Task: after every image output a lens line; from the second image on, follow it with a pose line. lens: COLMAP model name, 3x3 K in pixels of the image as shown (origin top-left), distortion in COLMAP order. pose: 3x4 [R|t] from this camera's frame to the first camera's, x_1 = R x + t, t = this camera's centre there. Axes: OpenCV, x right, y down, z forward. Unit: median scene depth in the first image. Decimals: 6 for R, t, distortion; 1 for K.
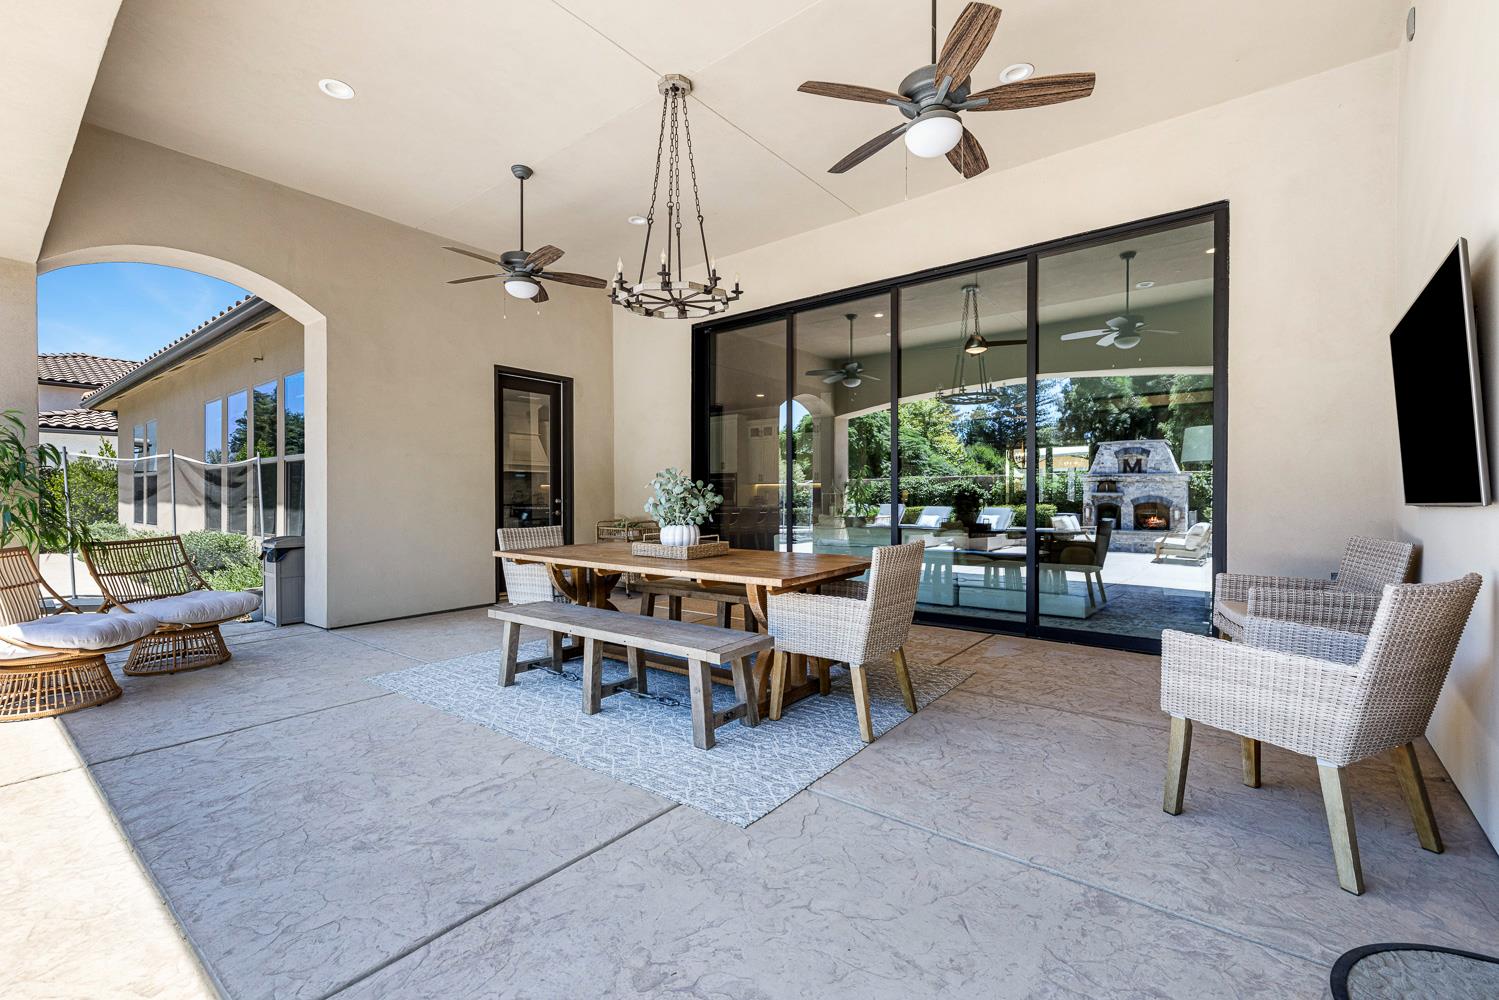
lens RADIAL K [[633.3, 0, 753.4], [0, 633.3, 498.3], [0, 0, 1]] dist [0.007810, 0.000151]
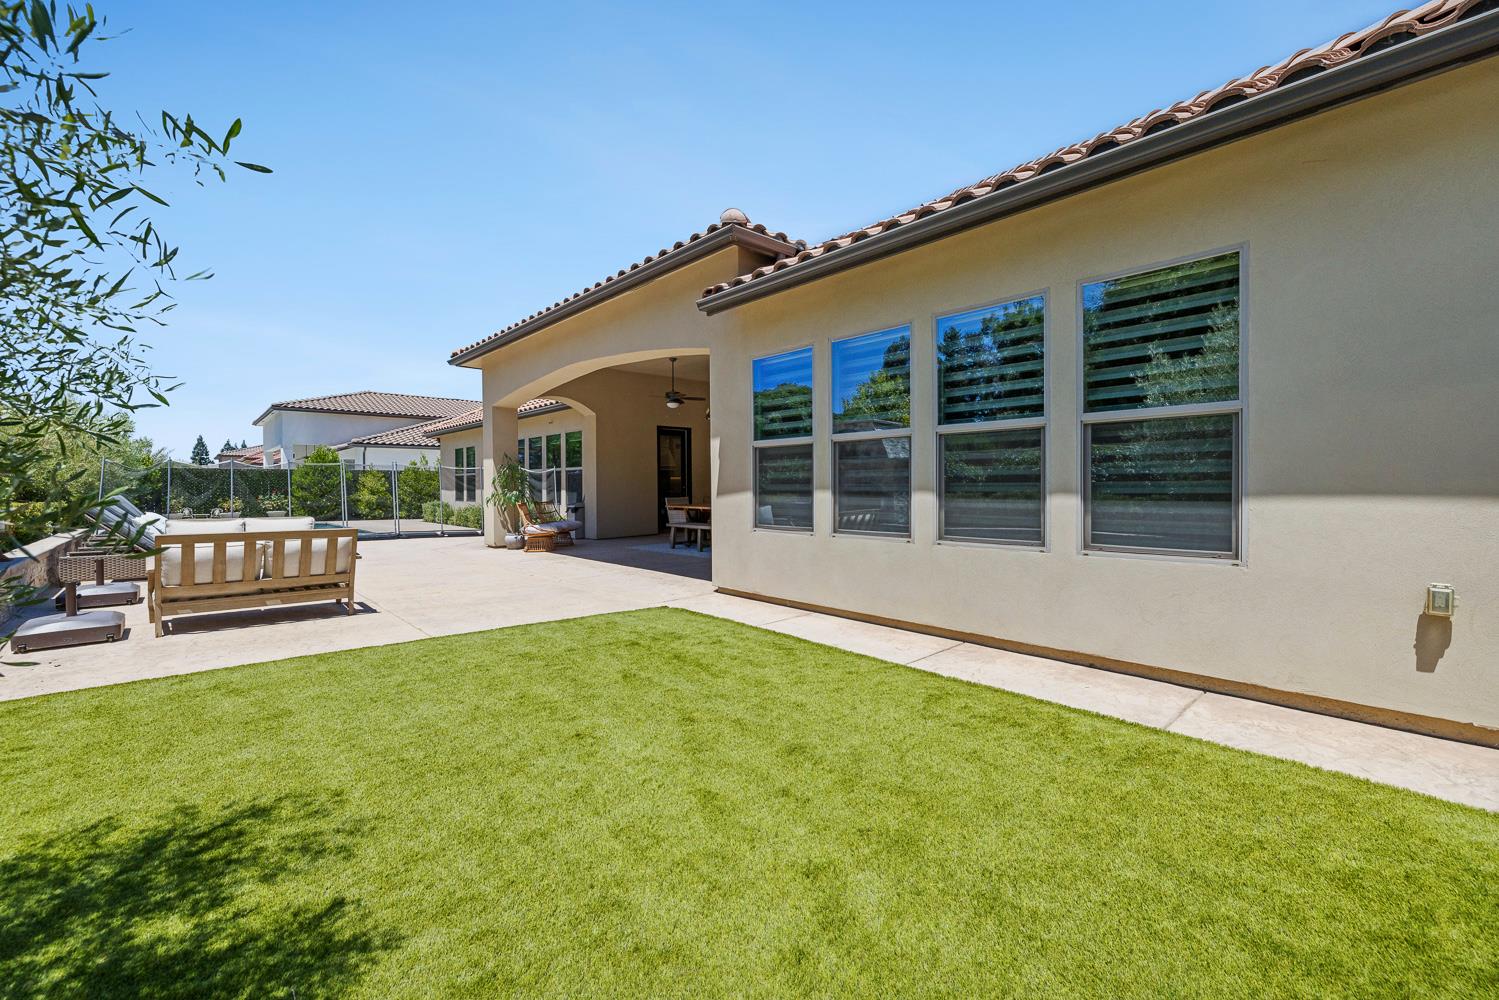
lens RADIAL K [[633.3, 0, 751.6], [0, 633.3, 492.7], [0, 0, 1]] dist [0.007810, 0.000151]
pose [[0.985568, -0.007890, -0.169095, 0.282824], [0.010482, 0.999841, 0.014443, -0.003169], [0.168955, -0.016007, 0.985494, -1.098986]]
